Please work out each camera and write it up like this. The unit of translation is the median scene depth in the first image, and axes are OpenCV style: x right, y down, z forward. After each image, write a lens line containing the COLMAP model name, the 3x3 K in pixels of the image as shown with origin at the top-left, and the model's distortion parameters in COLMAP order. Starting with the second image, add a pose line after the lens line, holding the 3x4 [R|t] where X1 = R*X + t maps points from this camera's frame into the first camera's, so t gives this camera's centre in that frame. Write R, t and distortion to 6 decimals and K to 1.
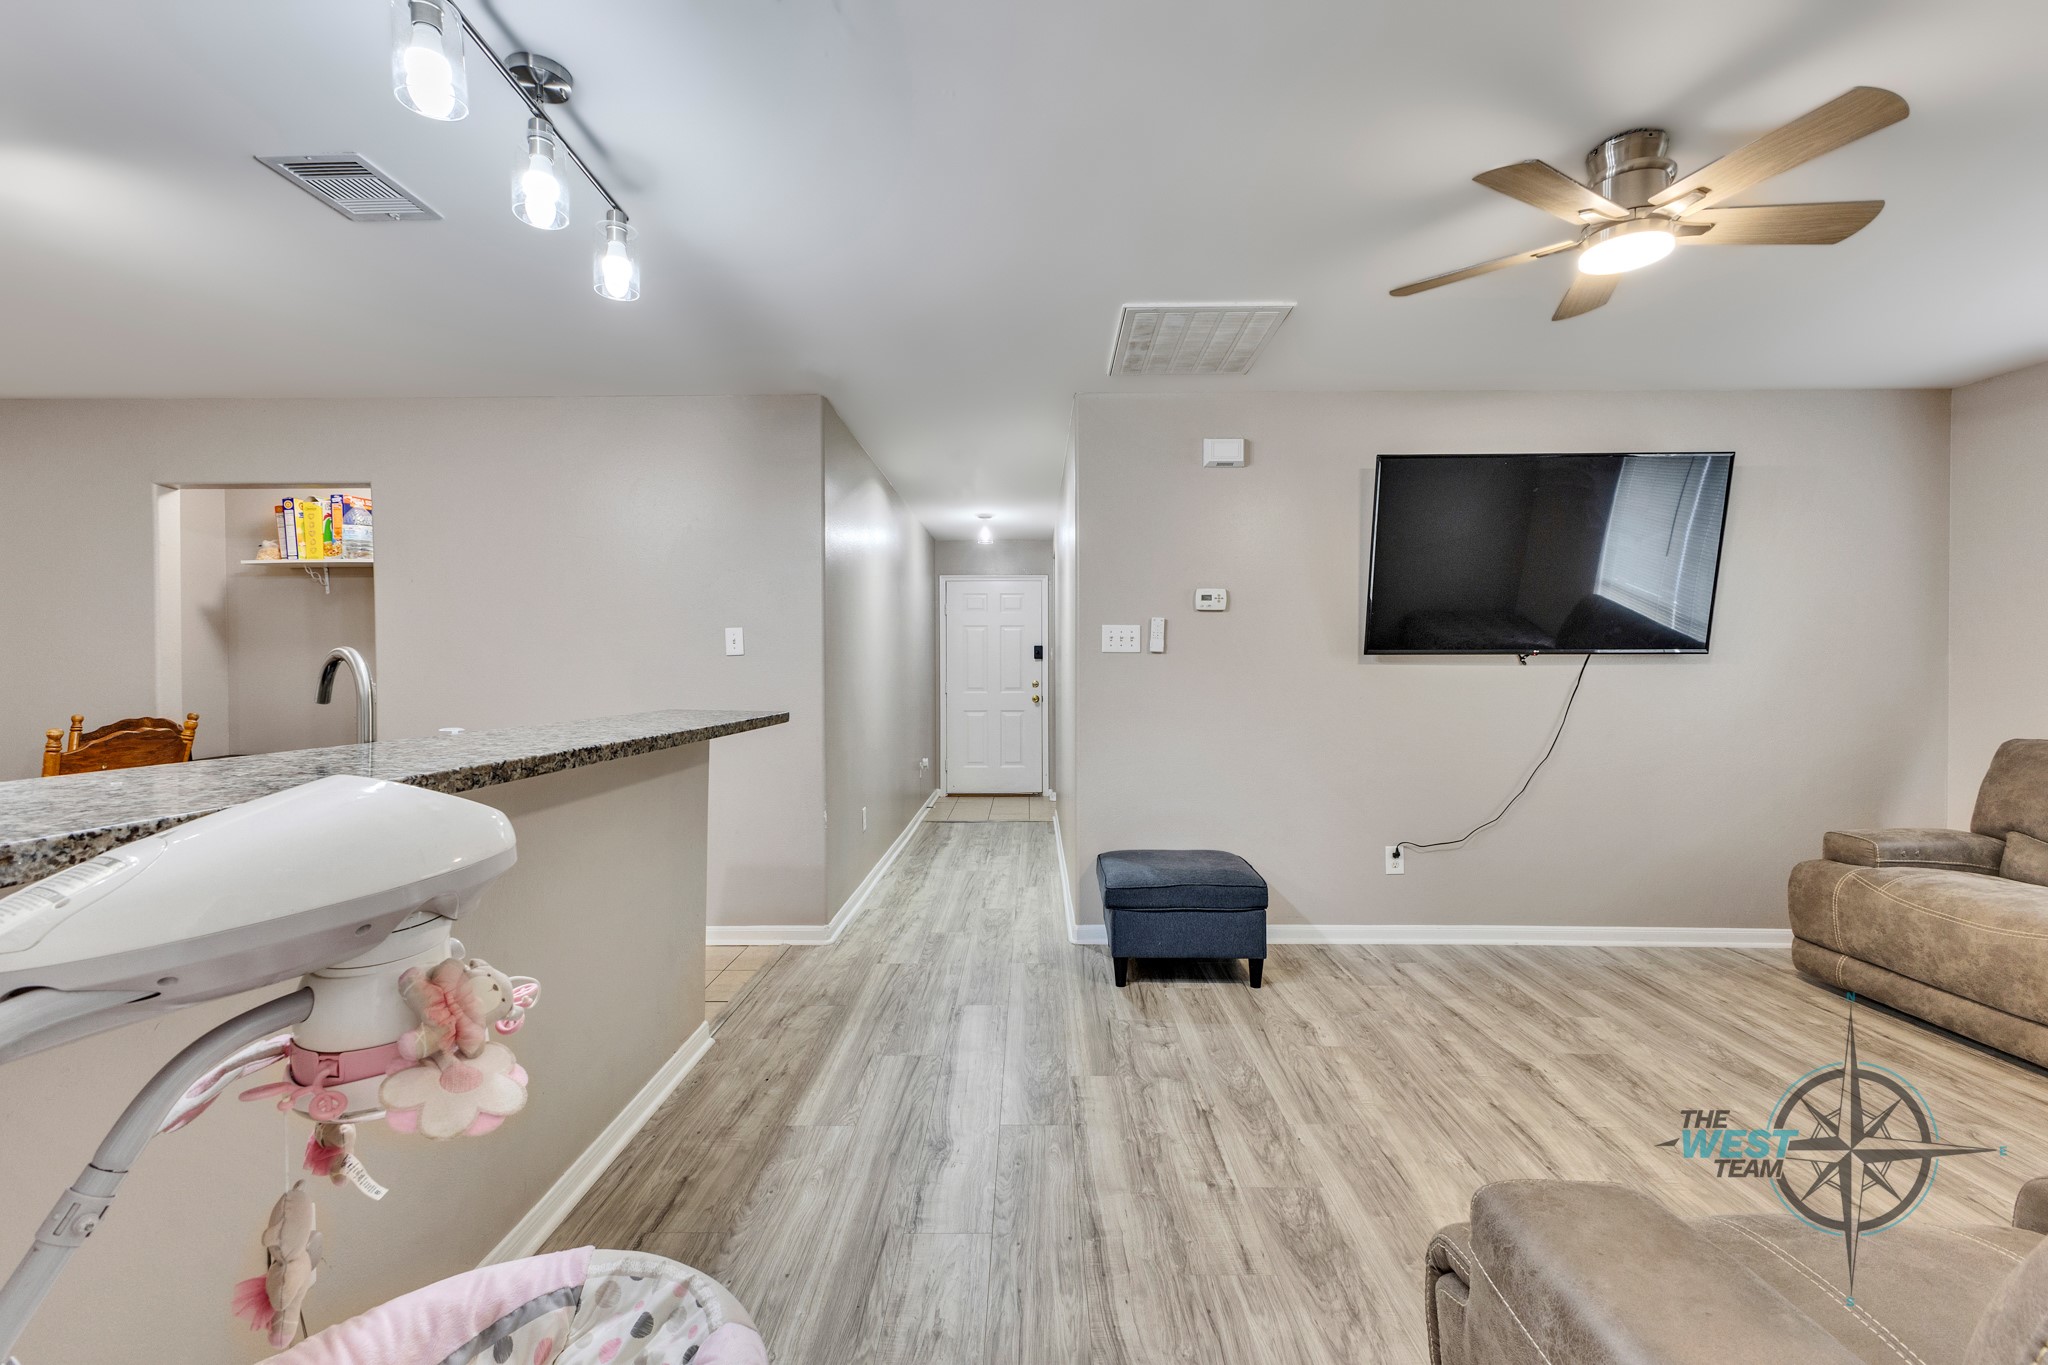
lens RADIAL K [[879.7, 0, 1024.6], [0, 879.7, 678.3], [0, 0, 1]] dist [0.015913, -0.004449]
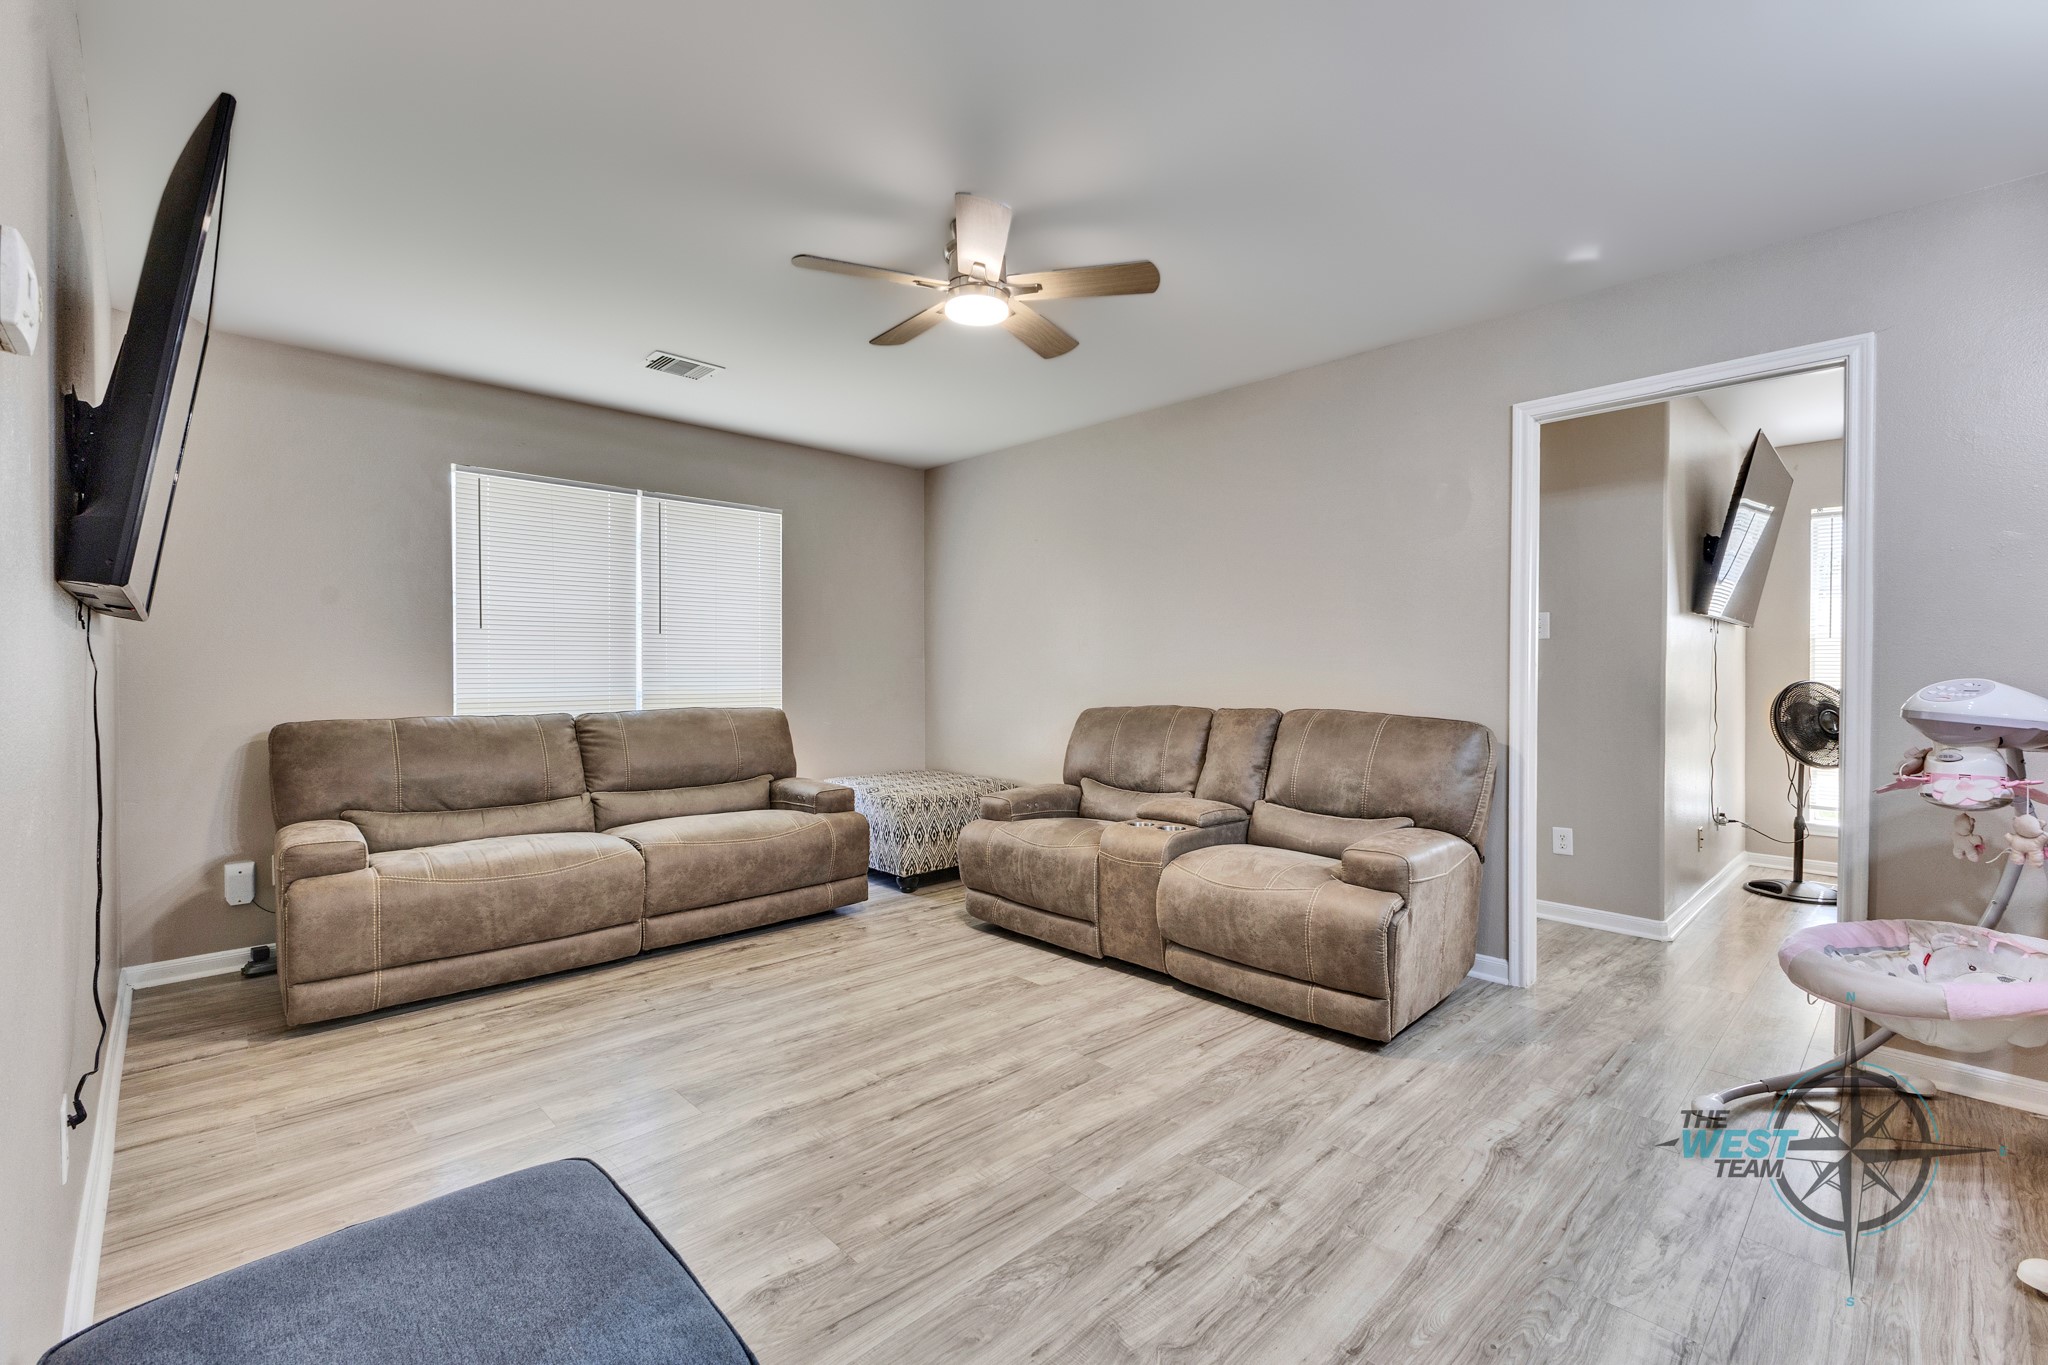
lens RADIAL K [[879.7, 0, 1022.9], [0, 879.7, 679.0], [0, 0, 1]] dist [0.015913, -0.004449]
pose [[-0.699084, -0.006394, 0.715011, -0.177078], [0.008712, 0.999810, 0.017458, 0.010184], [-0.714986, 0.018433, -0.698896, 1.263727]]
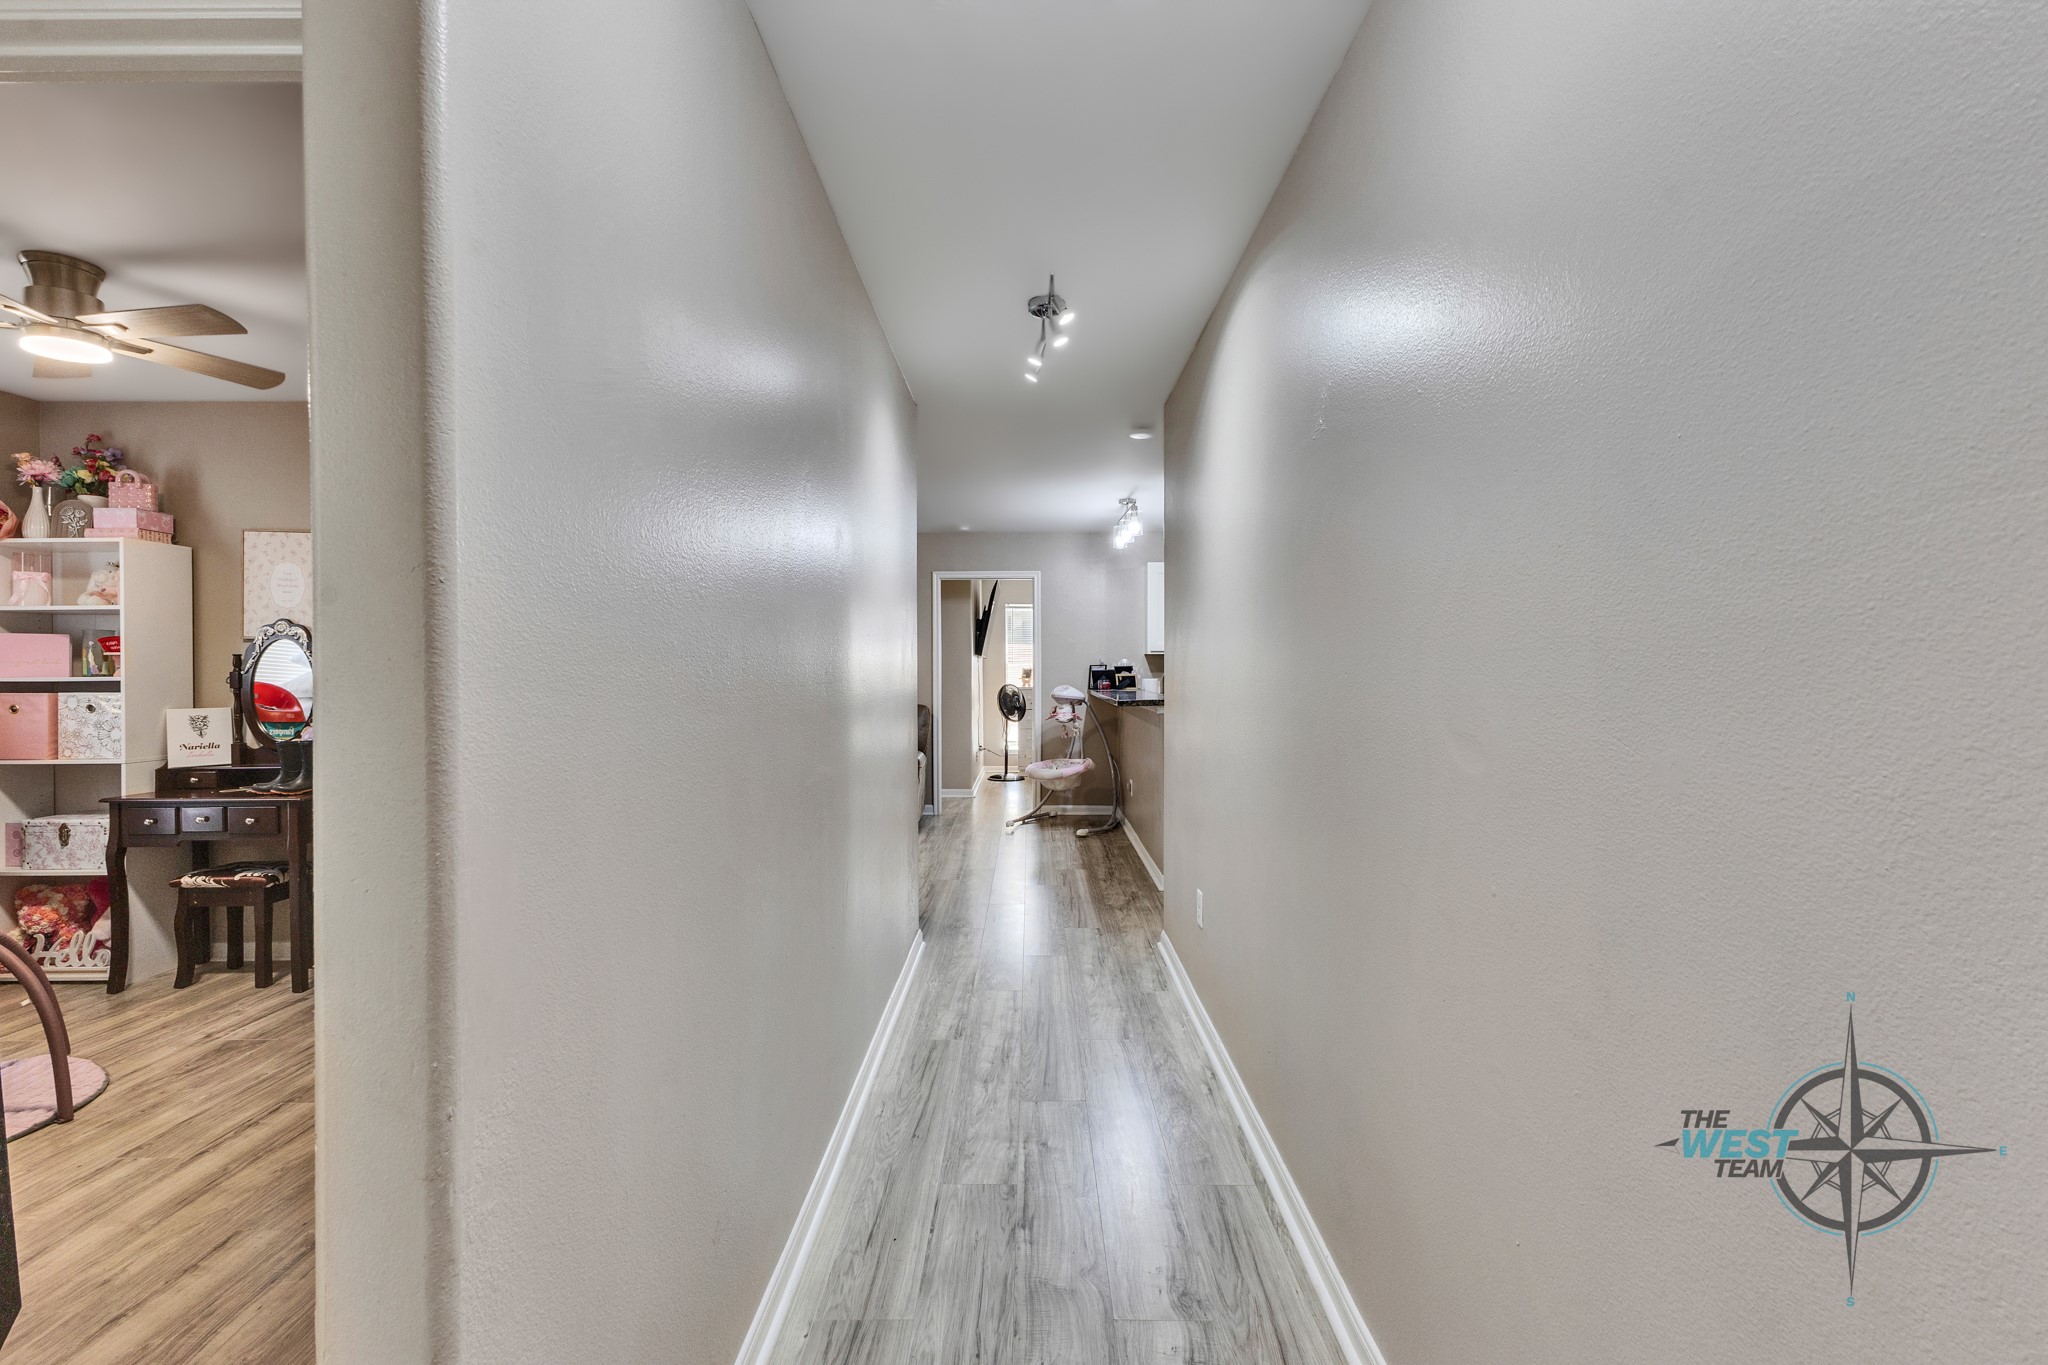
lens RADIAL K [[879.7, 0, 1010.2], [0, 879.7, 681.9], [0, 0, 1]] dist [0.015913, -0.004449]
pose [[-0.999882, 0.004840, 0.014567, -0.084170], [0.005197, 0.999684, 0.024601, -0.039539], [-0.014444, 0.024673, -0.999591, 2.638971]]
